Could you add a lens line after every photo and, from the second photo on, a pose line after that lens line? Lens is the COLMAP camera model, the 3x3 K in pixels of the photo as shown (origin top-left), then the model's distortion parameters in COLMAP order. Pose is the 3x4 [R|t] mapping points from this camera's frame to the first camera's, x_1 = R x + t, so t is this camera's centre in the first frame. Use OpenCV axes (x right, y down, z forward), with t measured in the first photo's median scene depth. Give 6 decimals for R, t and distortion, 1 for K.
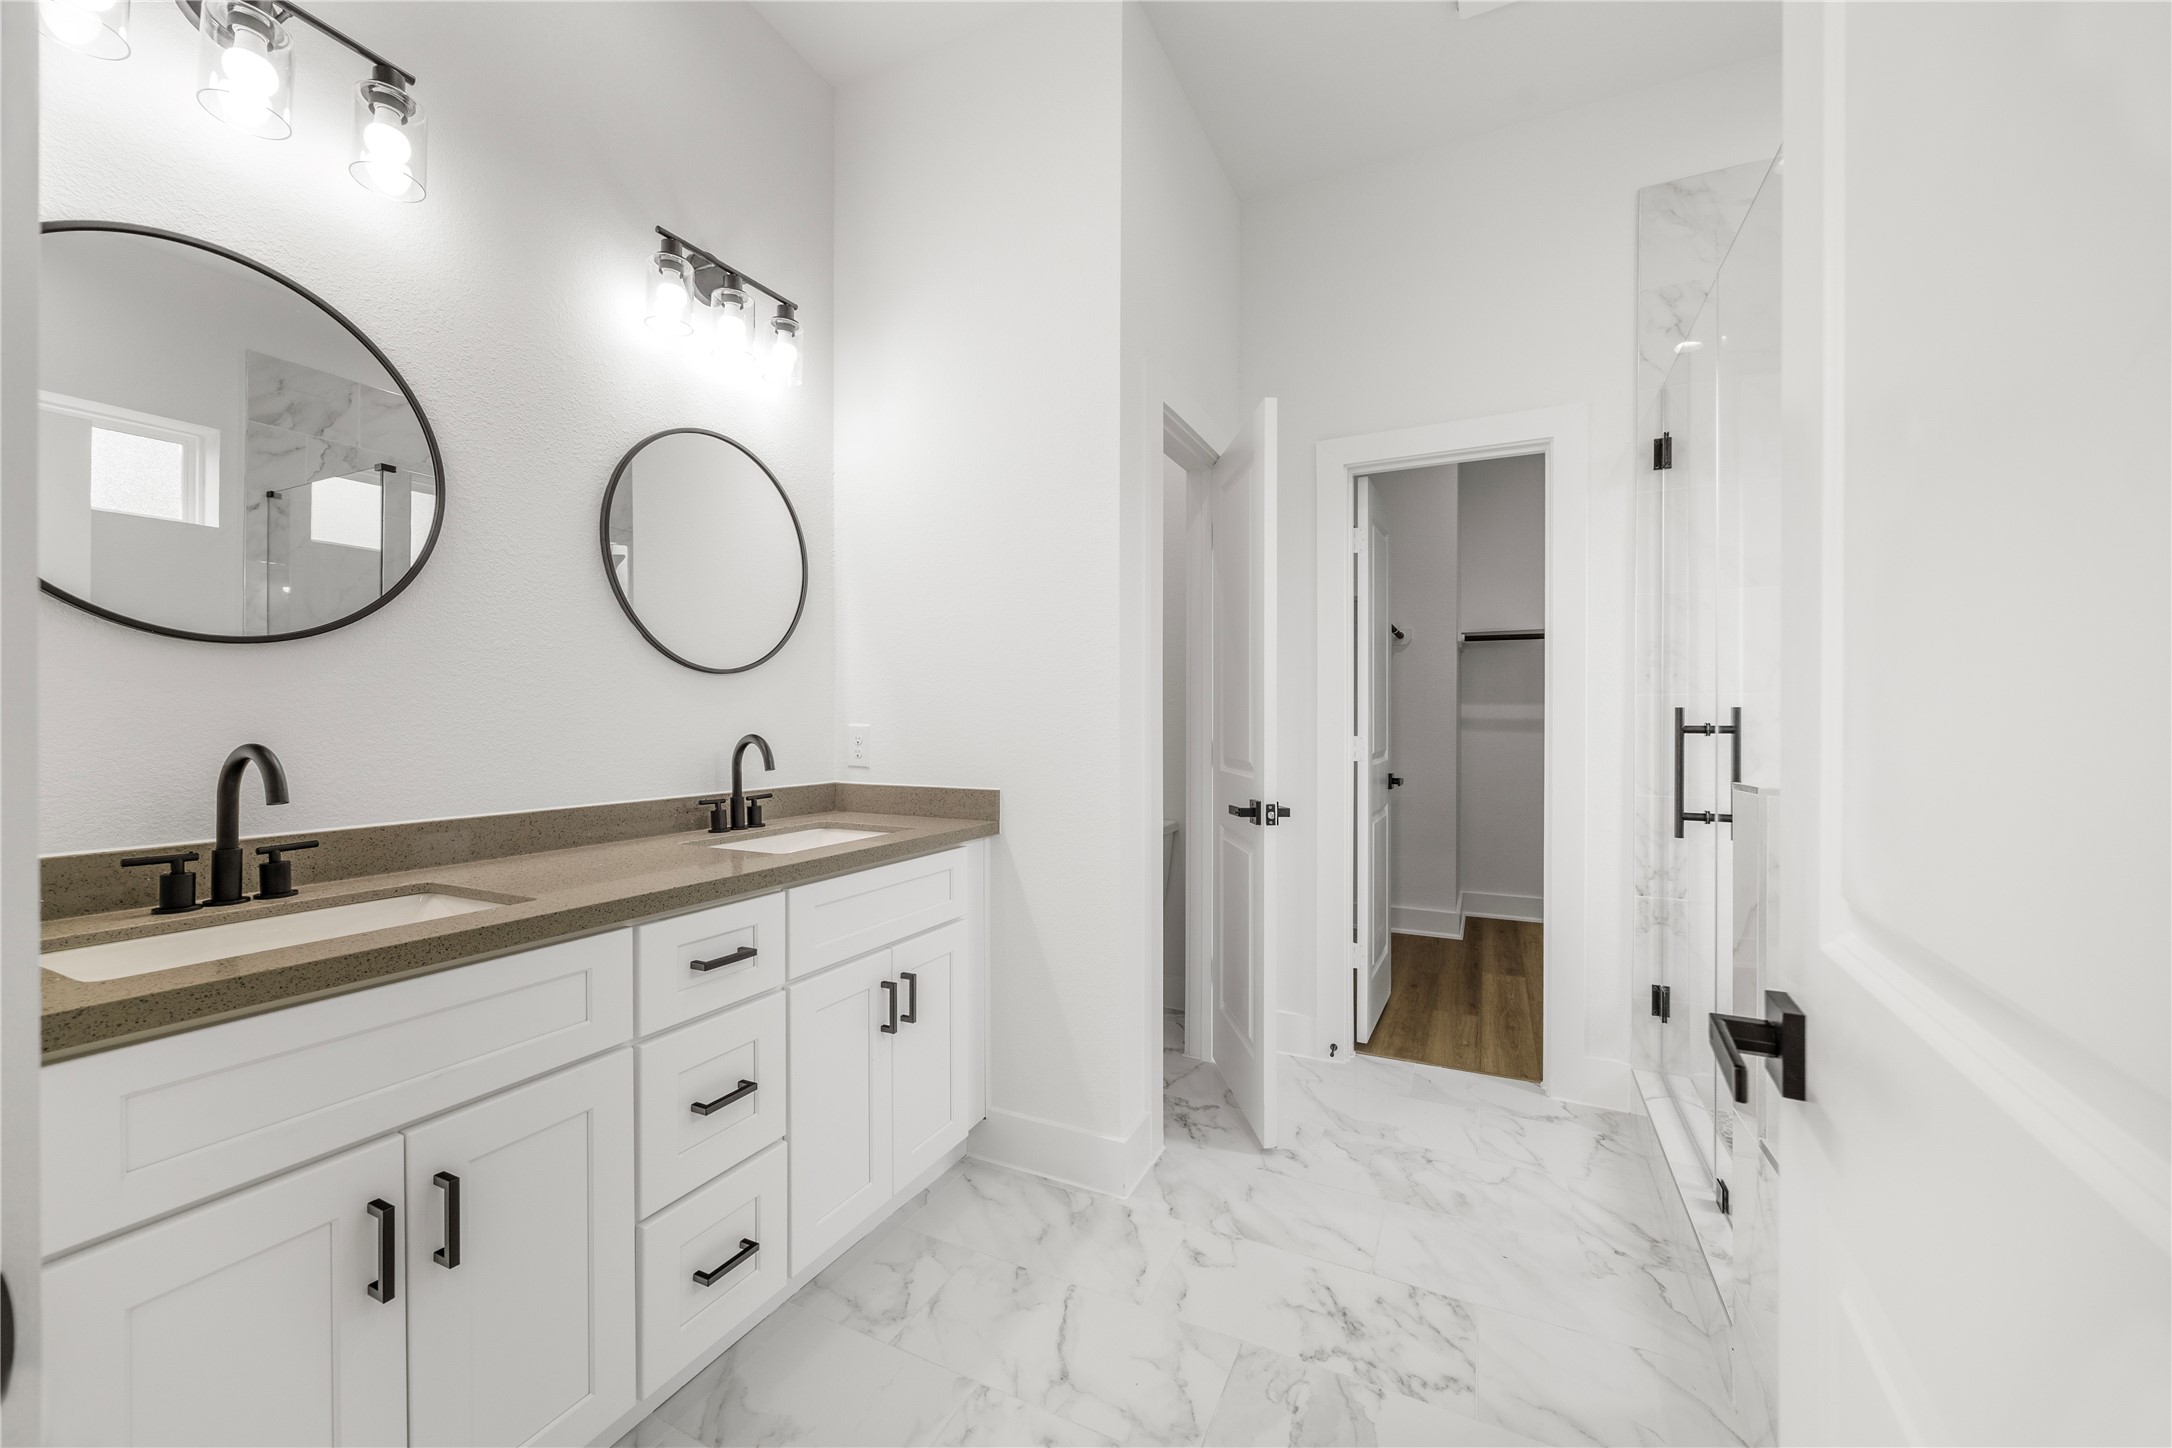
lens RADIAL K [[825.6, 0, 1081.7], [0, 825.6, 729.9], [0, 0, 1]] dist [-0.001620, 0.000565]
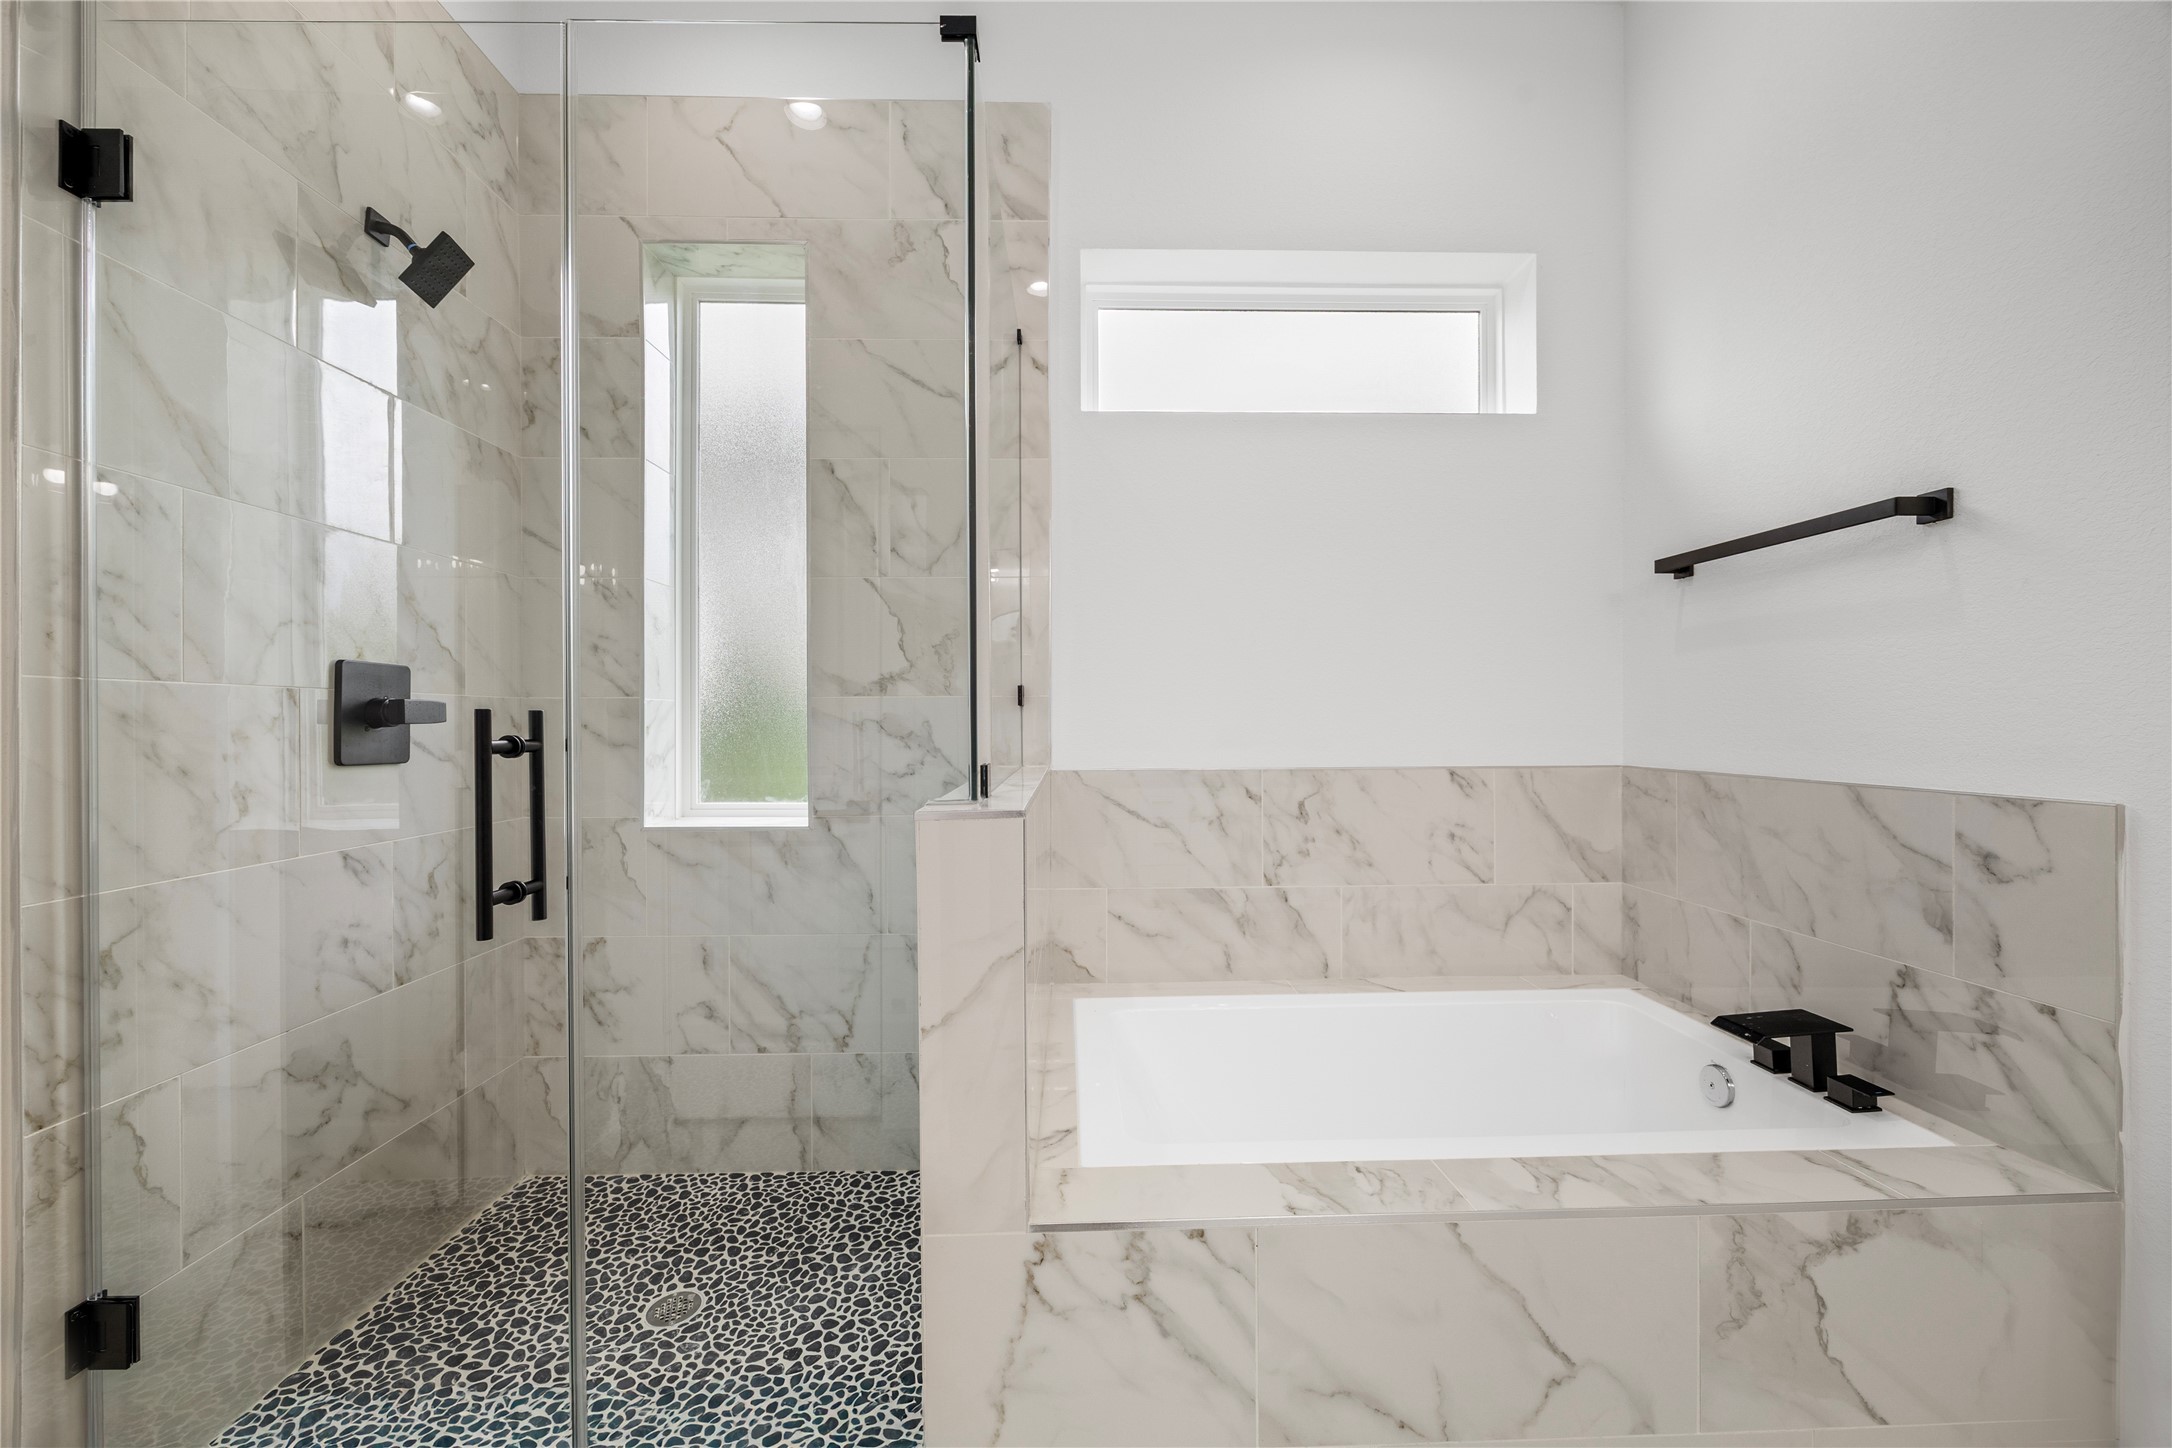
lens RADIAL K [[825.6, 0, 1091.2], [0, 825.6, 724.6], [0, 0, 1]] dist [-0.001620, 0.000565]
pose [[-0.462189, -0.000244, 0.886781, 0.033005], [0.015316, 0.999849, 0.008257, -0.015811], [-0.886649, 0.017398, -0.462115, 0.954053]]
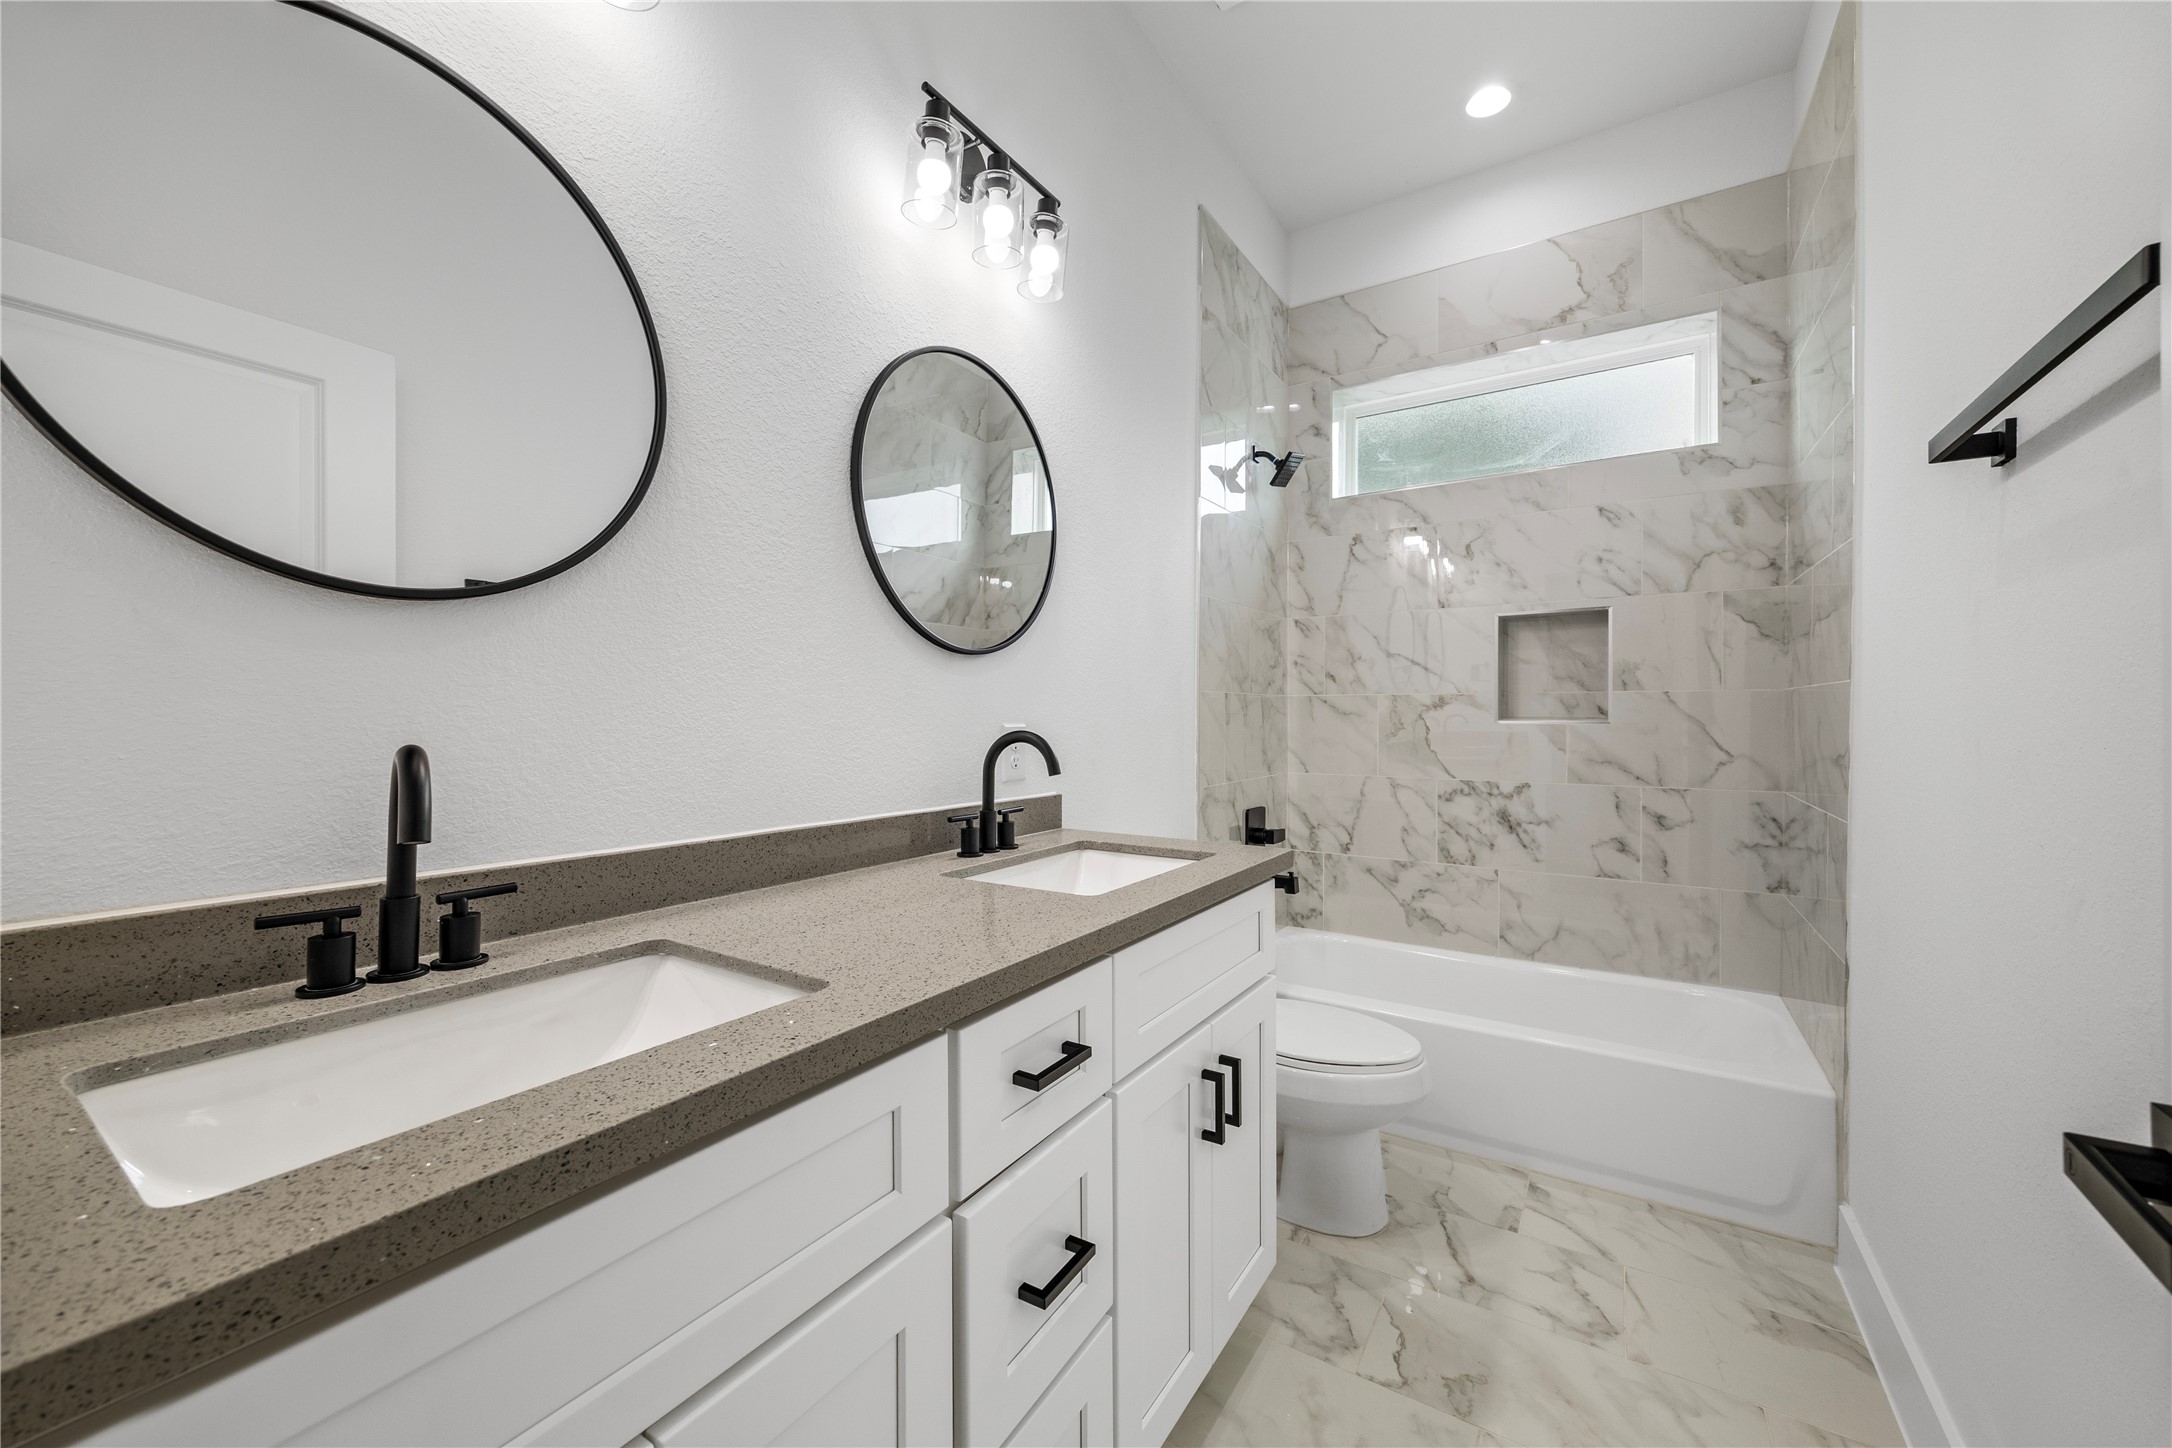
lens RADIAL K [[825.6, 0, 1106.4], [0, 825.6, 704.4], [0, 0, 1]] dist [-0.001620, 0.000565]
pose [[0.994112, 0.004661, -0.108262, -0.249977], [-0.007248, 0.999697, -0.023519, -0.004293], [0.108119, 0.024165, 0.993844, 0.250283]]
